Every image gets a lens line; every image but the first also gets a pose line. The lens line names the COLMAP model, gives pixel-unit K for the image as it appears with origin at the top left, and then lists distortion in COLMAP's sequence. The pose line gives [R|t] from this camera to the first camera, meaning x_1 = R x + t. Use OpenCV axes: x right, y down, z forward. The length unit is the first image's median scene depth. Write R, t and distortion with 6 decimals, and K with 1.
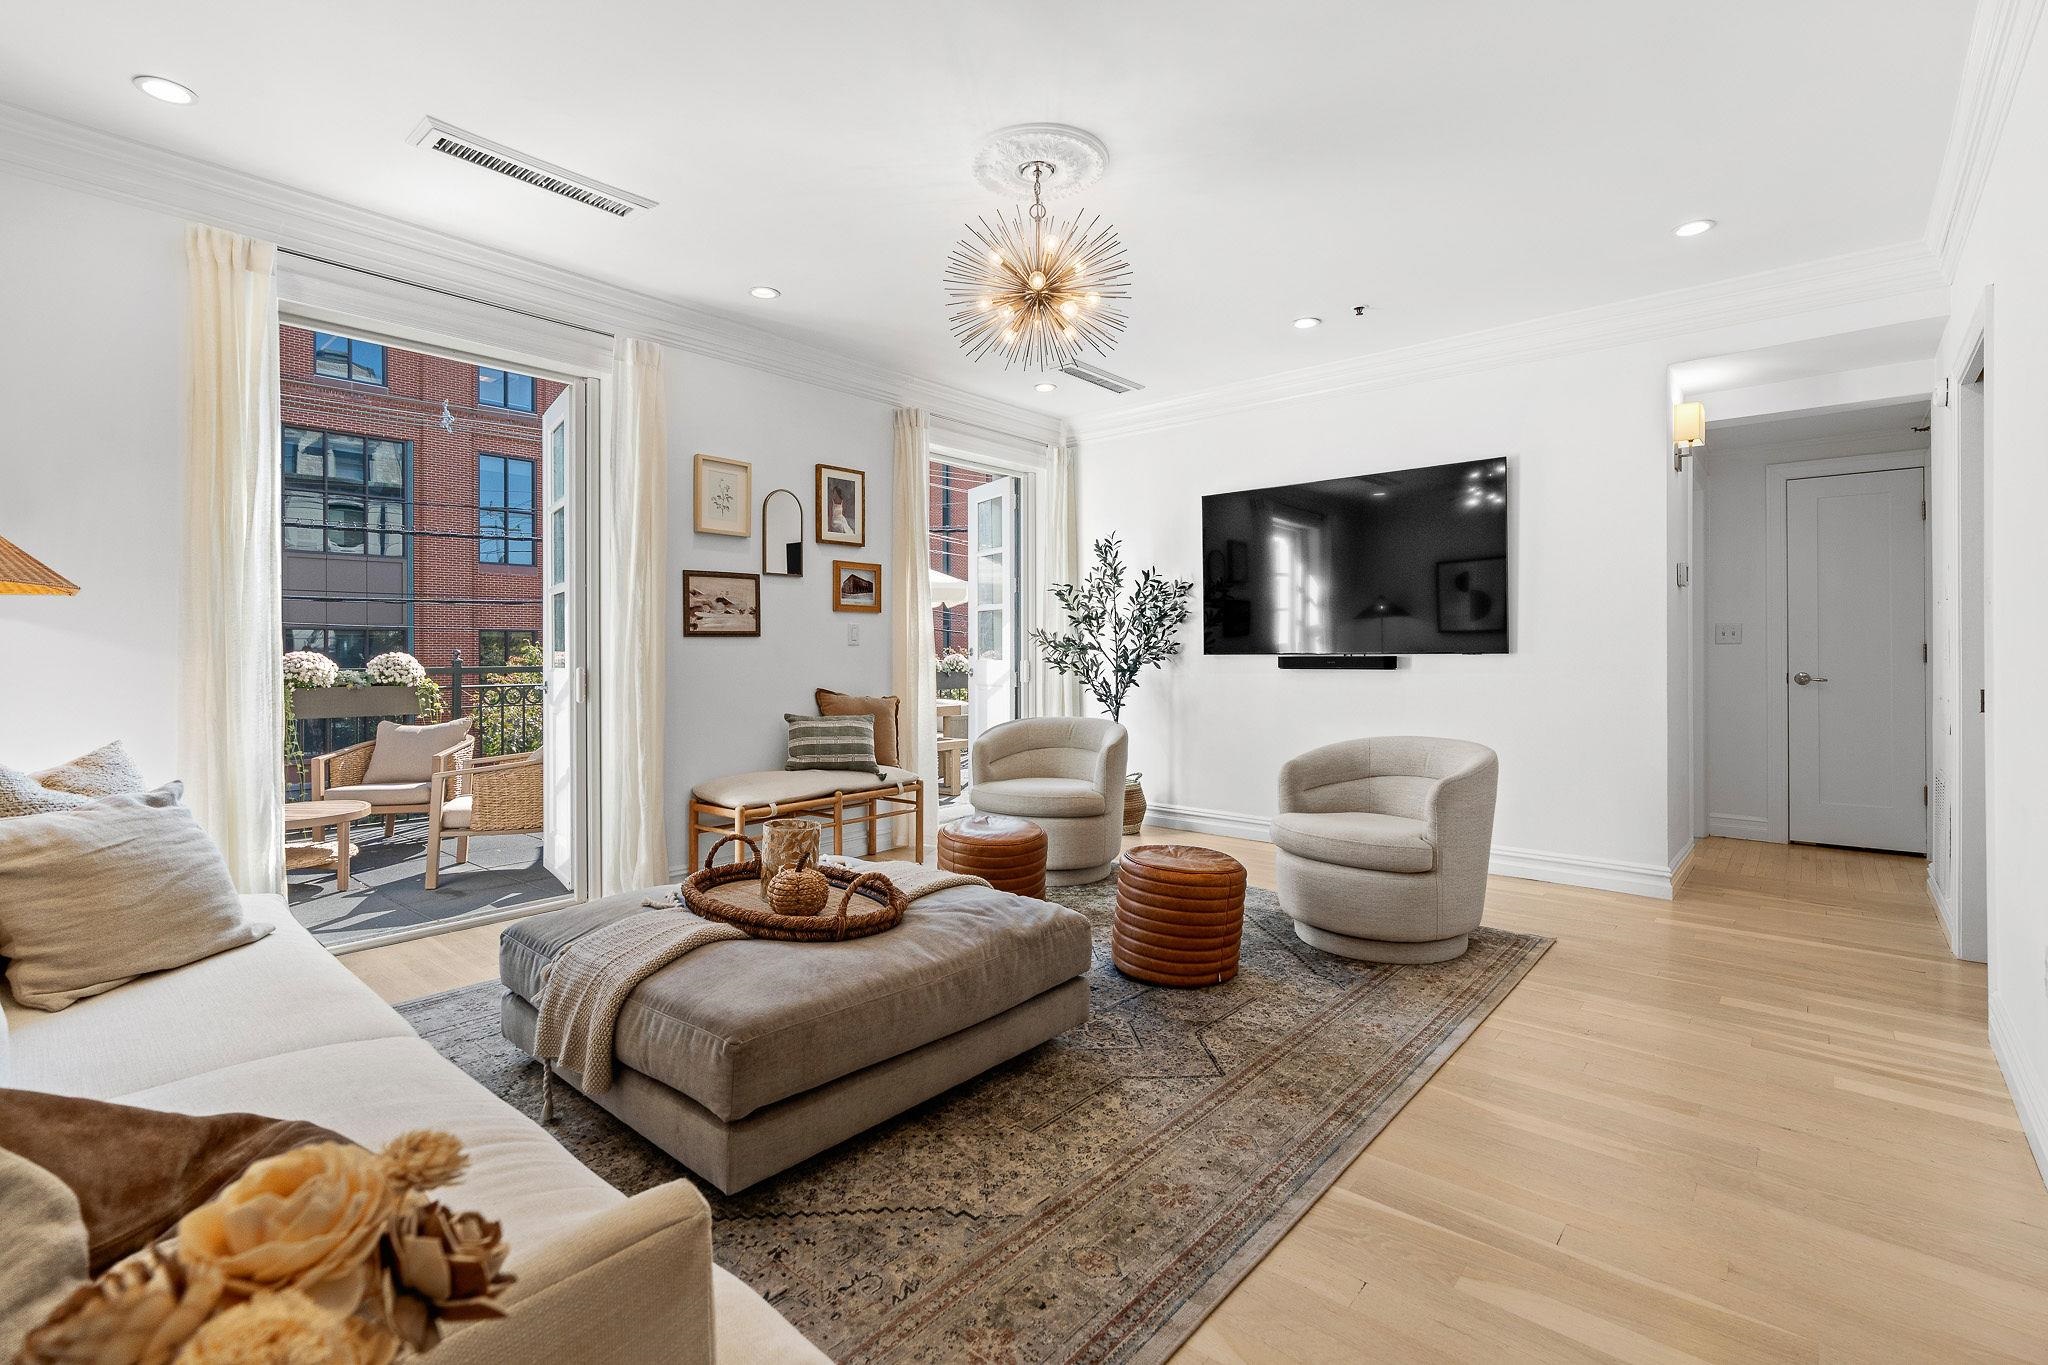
lens RADIAL K [[939.5, 0, 1023.2], [0, 939.5, 649.9], [0, 0, 1]] dist [-0.000675, -0.000035]
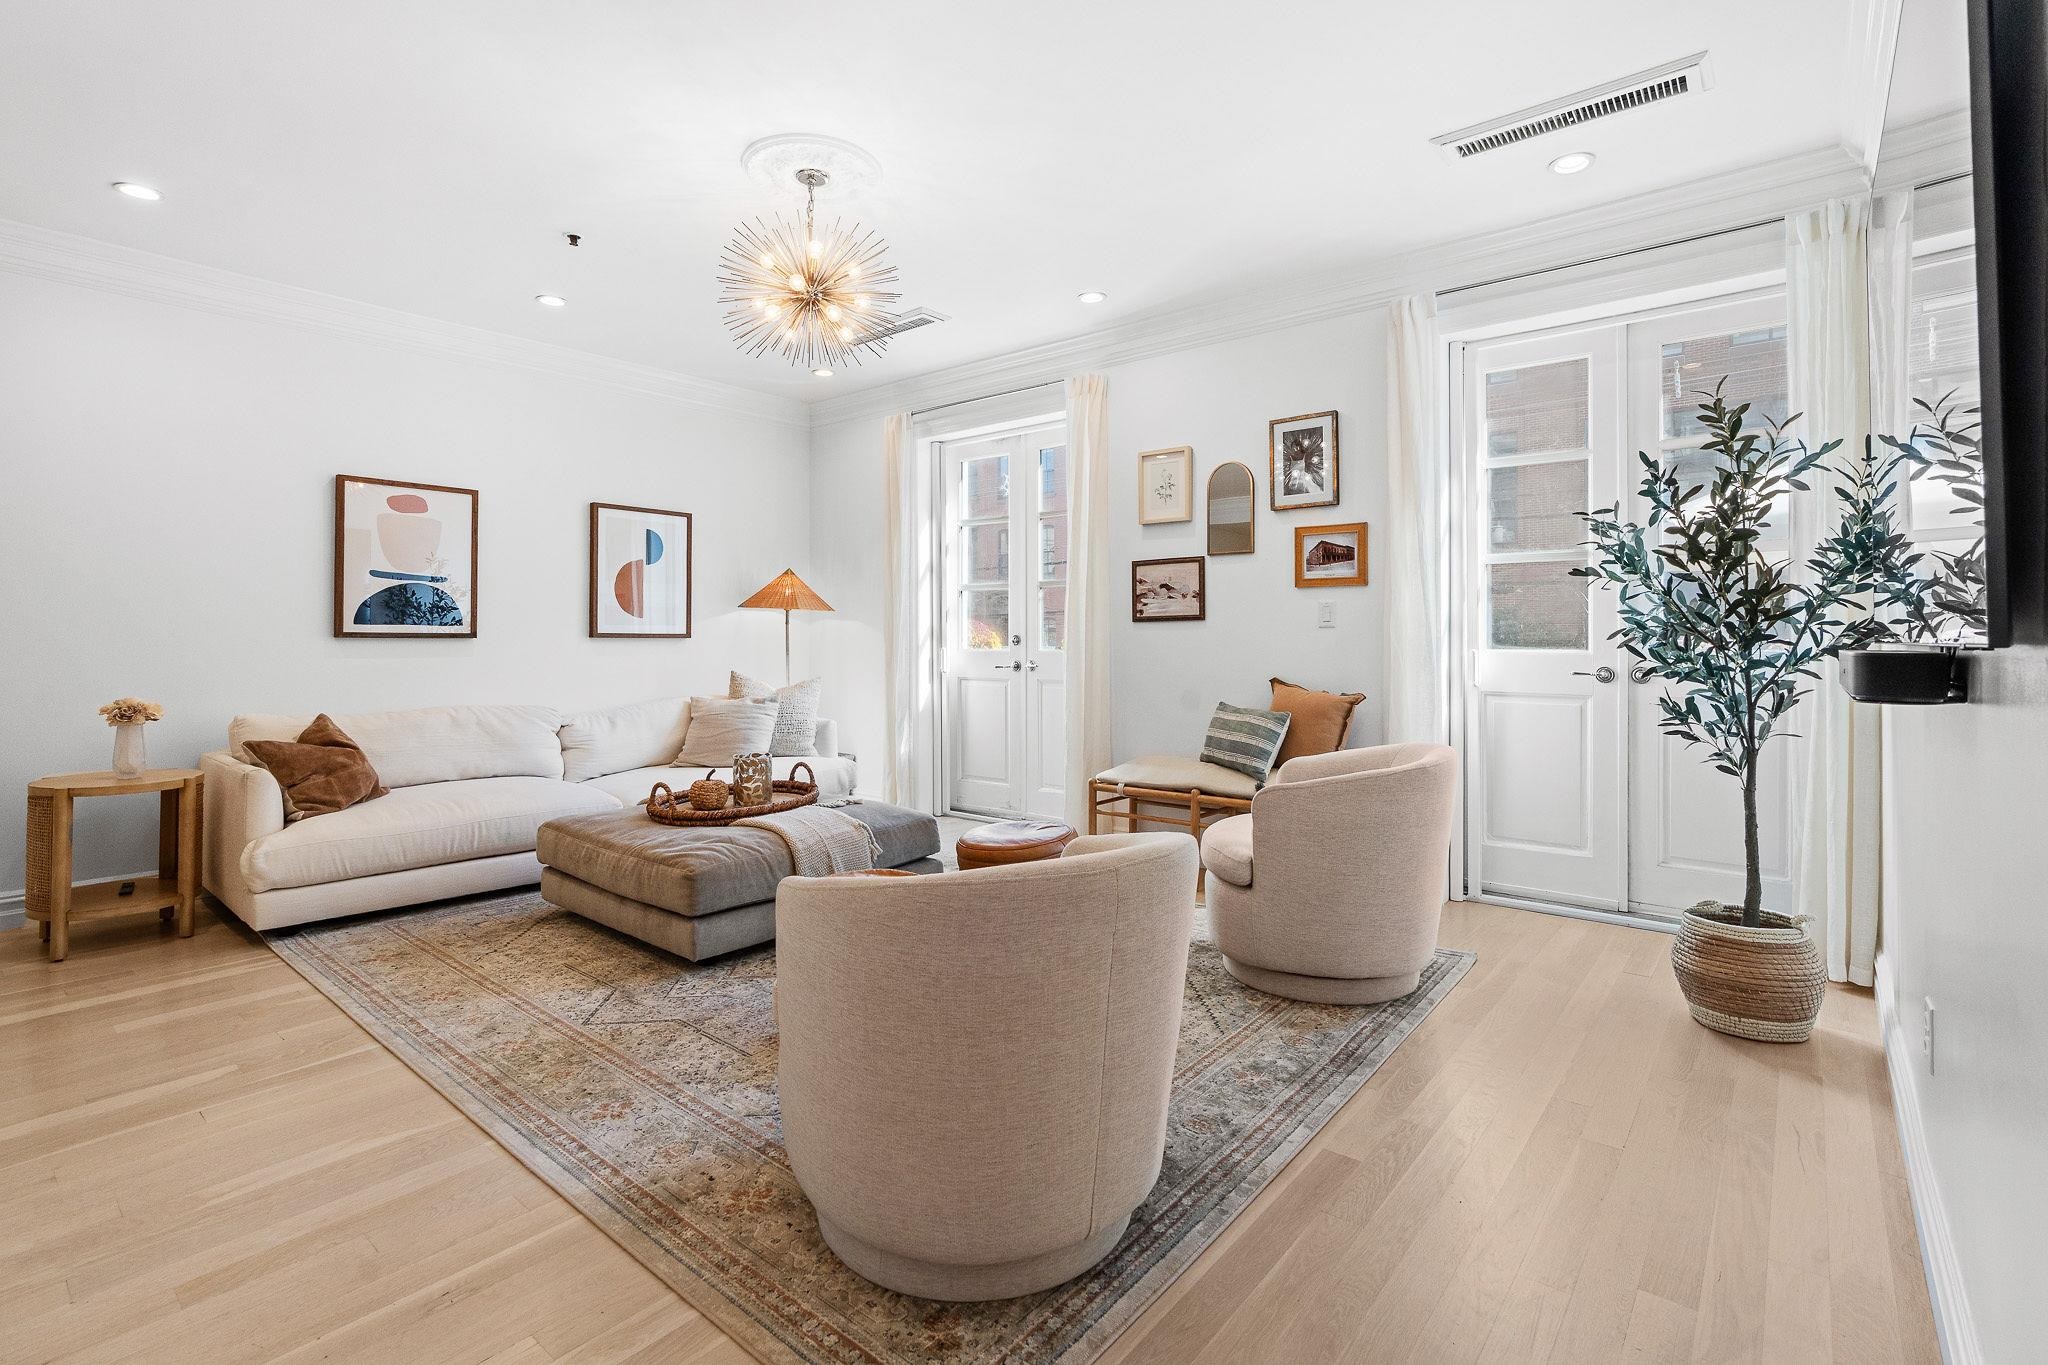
lens RADIAL K [[954.8, 0, 1018.3], [0, 954.8, 635.4], [0, 0, 1]] dist [-0.001313, -0.000401]
pose [[0.001564, 0.002385, -0.999996, 0.728961], [0.003318, 0.999992, 0.002390, -0.001287], [0.999993, -0.003322, 0.001556, 0.828425]]
